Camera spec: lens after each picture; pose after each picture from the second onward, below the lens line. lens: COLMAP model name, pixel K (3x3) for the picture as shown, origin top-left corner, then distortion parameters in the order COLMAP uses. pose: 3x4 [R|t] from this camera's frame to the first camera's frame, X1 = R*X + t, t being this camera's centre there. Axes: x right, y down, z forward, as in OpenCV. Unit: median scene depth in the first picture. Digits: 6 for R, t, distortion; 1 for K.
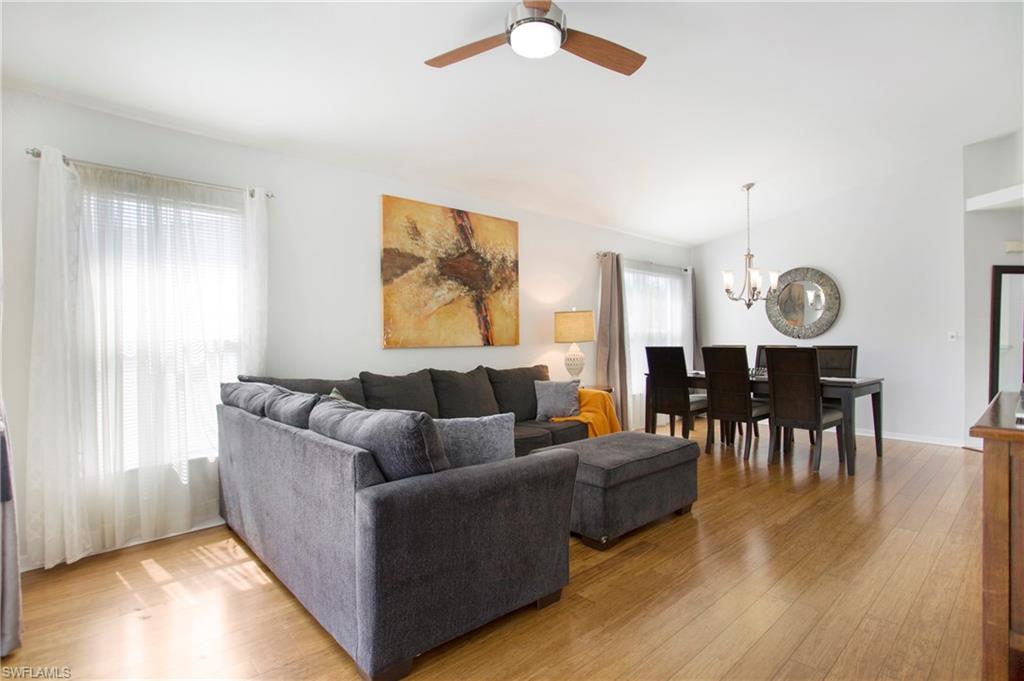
lens RADIAL K [[492.0, 0, 515.0], [0, 492.0, 342.0], [0, 0, 1]] dist [-0.019571, 0.000821]
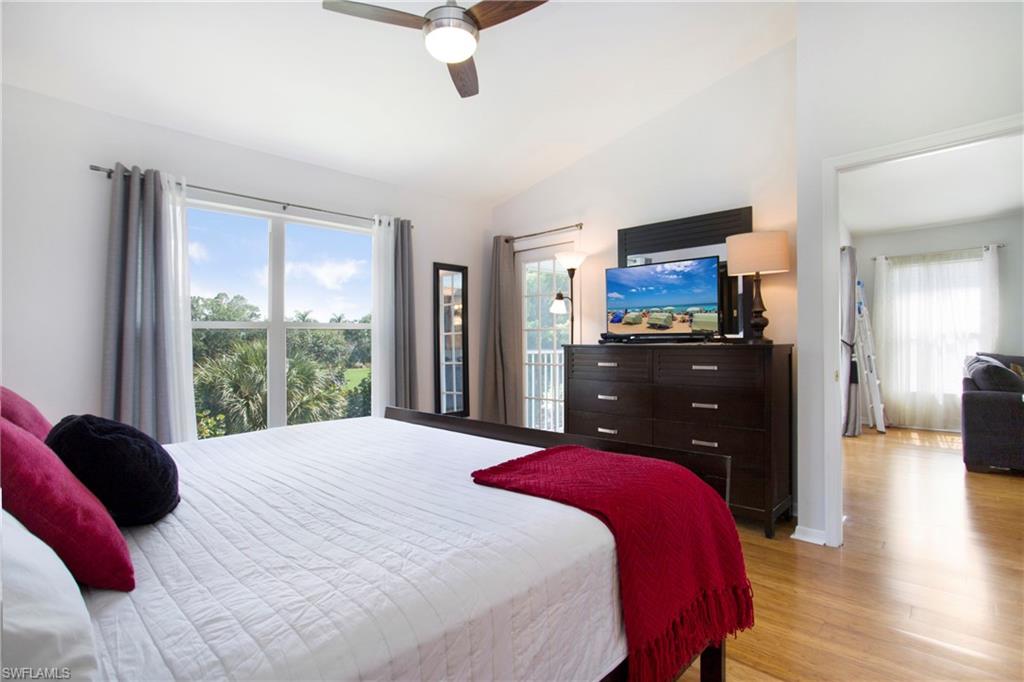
lens RADIAL K [[492.0, 0, 513.8], [0, 492.0, 339.1], [0, 0, 1]] dist [-0.019571, 0.000821]
pose [[0.076165, 0.017839, -0.996936, 1.232088], [-0.000919, 0.999841, 0.017821, -0.009903], [0.997095, -0.000441, 0.076170, -0.945900]]
